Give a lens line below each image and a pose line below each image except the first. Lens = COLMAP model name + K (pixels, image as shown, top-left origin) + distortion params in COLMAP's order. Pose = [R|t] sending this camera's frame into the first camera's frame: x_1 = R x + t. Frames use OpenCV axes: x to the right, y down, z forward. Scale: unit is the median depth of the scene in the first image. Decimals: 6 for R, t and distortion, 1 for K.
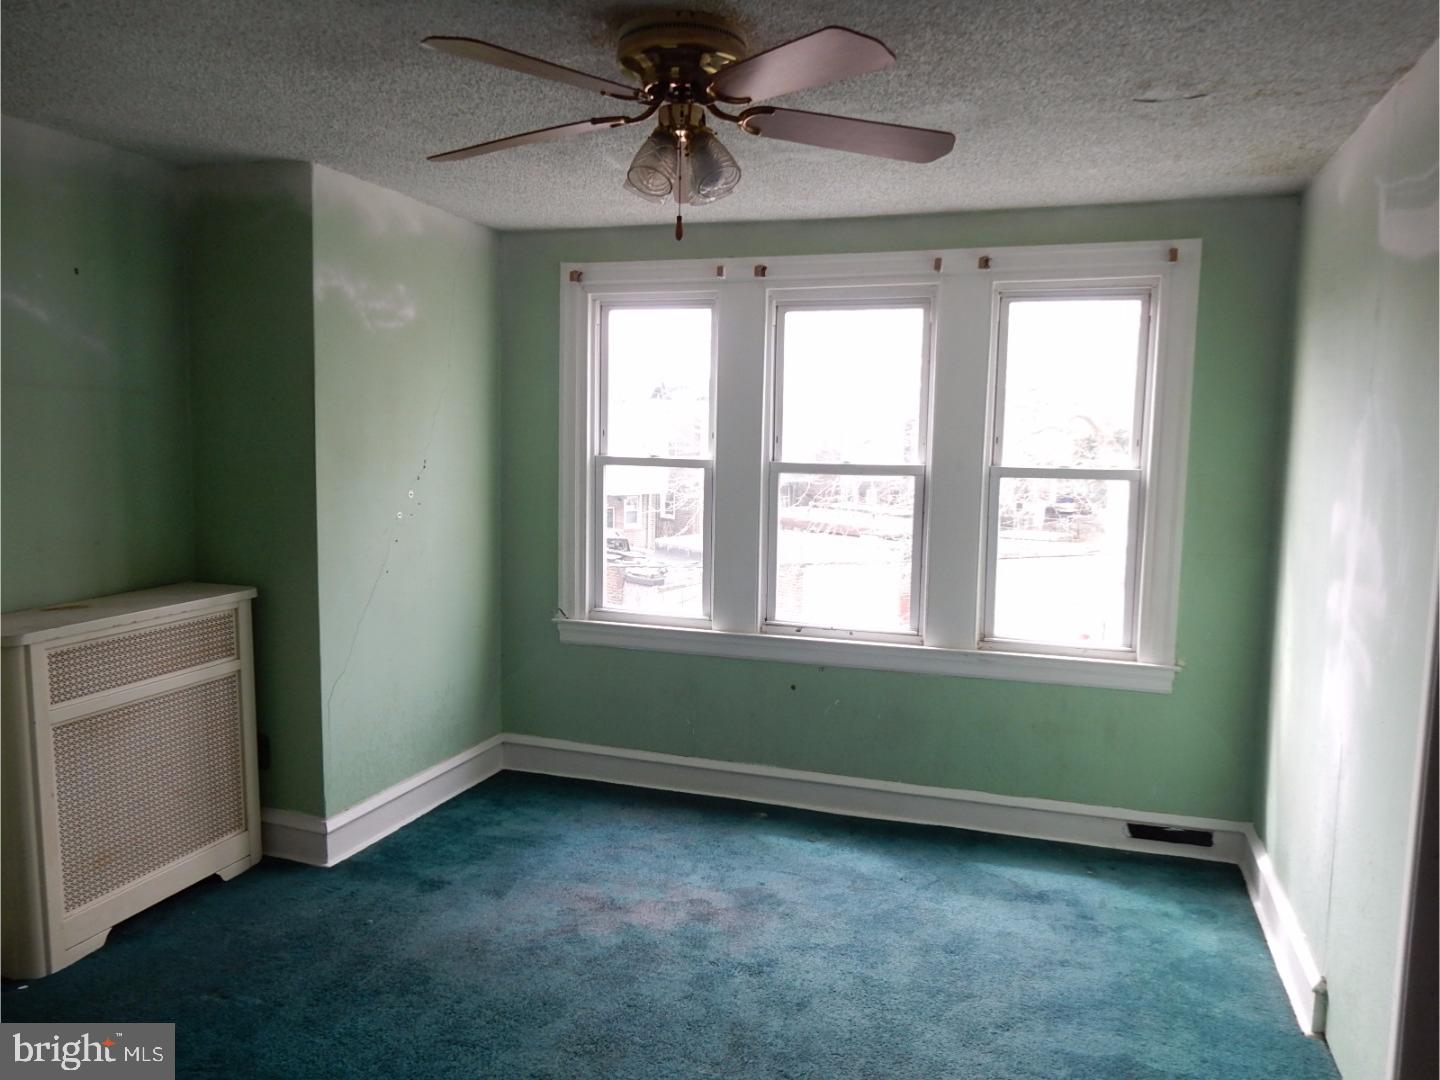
lens RADIAL K [[1073.2, 0, 723.3], [0, 1073.2, 551.7], [0, 0, 1]] dist [0.002815, 0.005140]
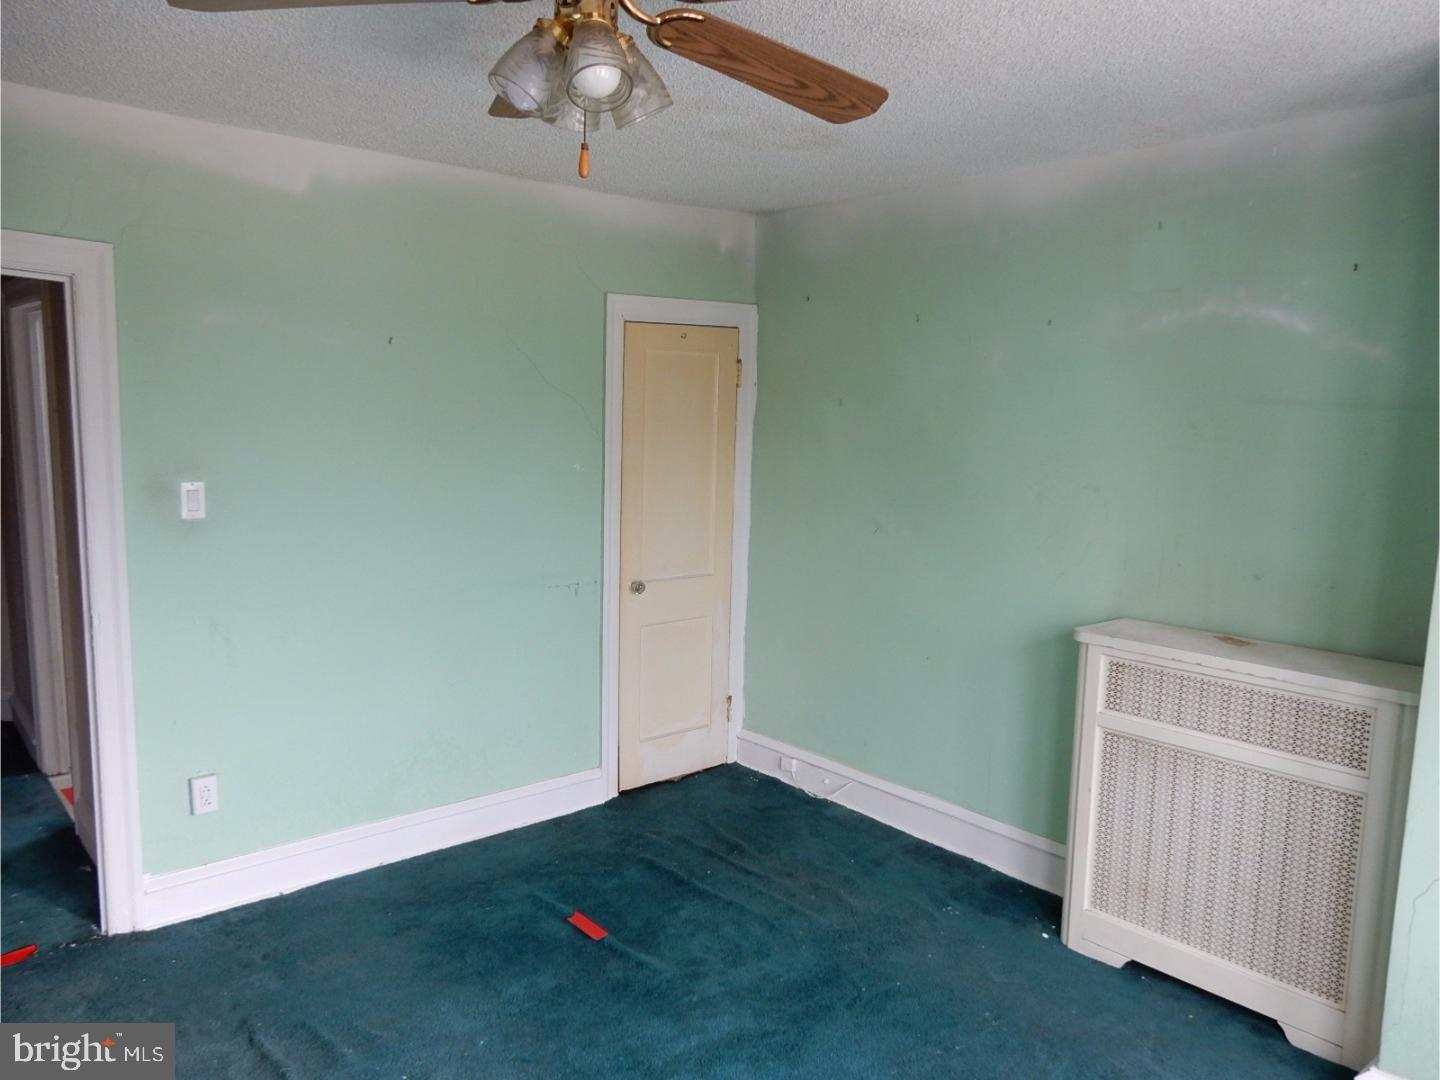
lens RADIAL K [[1073.2, 0, 721.1], [0, 1073.2, 539.1], [0, 0, 1]] dist [0.002815, 0.005140]
pose [[-0.503827, 0.085869, -0.859526, 0.379144], [-0.127010, 0.976868, 0.172041, -0.128050], [0.854416, 0.195848, -0.481267, 0.977013]]
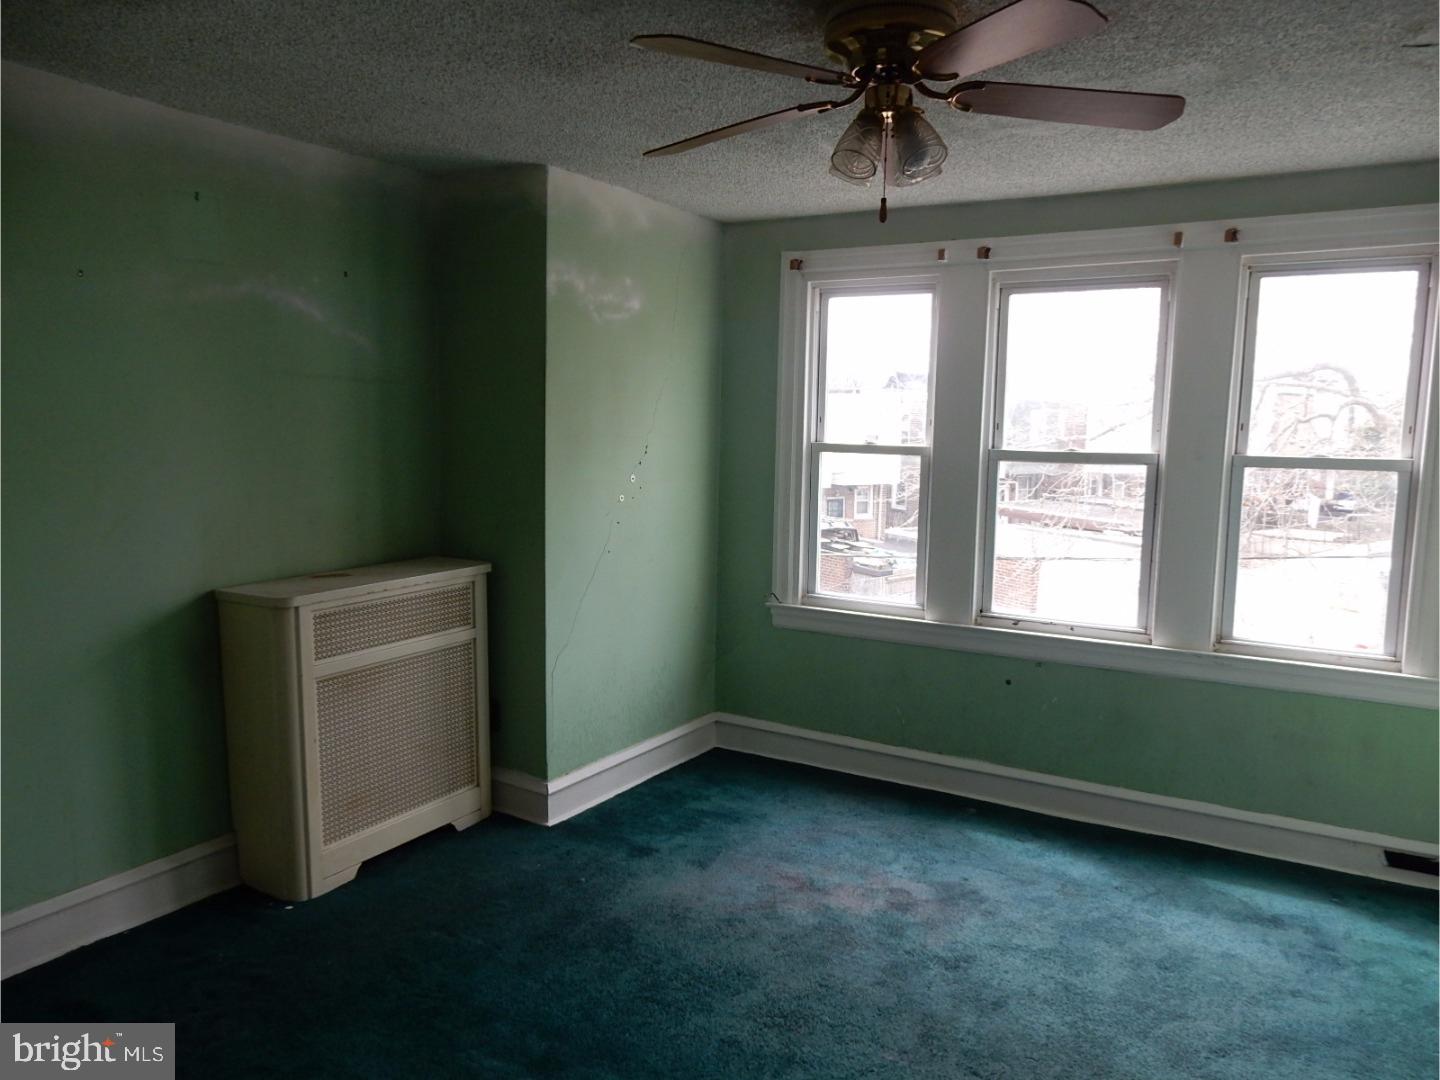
lens RADIAL K [[1073.2, 0, 722.1], [0, 1073.2, 550.8], [0, 0, 1]] dist [0.002815, 0.005140]
pose [[0.976228, 0.024800, -0.215323, 0.025173], [-0.023114, 0.999679, 0.010343, 0.005105], [0.215510, -0.005120, 0.976488, -0.004160]]
